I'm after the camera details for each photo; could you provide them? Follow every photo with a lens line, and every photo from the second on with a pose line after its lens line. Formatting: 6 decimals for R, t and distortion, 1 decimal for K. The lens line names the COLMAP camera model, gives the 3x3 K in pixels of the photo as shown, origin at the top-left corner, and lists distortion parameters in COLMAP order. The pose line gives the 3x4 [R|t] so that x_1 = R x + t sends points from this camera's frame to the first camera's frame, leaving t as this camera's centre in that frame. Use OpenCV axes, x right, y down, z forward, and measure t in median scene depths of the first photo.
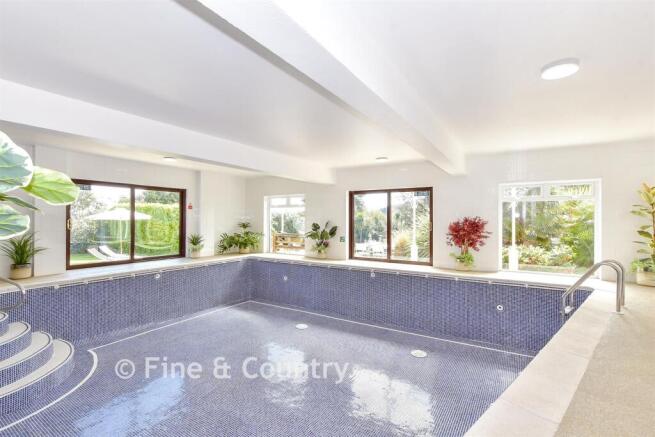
lens RADIAL K [[305.6, 0, 328.3], [0, 305.6, 218.4], [0, 0, 1]] dist [0.000522, 0.000294]
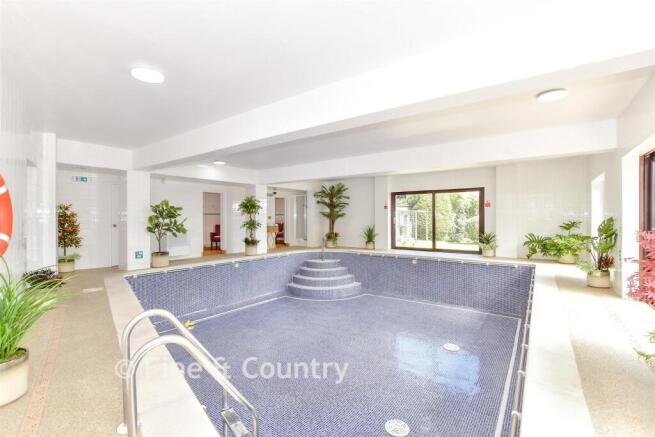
lens RADIAL K [[305.6, 0, 328.3], [0, 305.6, 218.9], [0, 0, 1]] dist [0.000522, 0.000294]
pose [[-0.057586, 0.002240, -0.998338, 0.595742], [0.002478, 0.999995, 0.002100, 0.006293], [0.998337, -0.002353, -0.057591, 0.576552]]
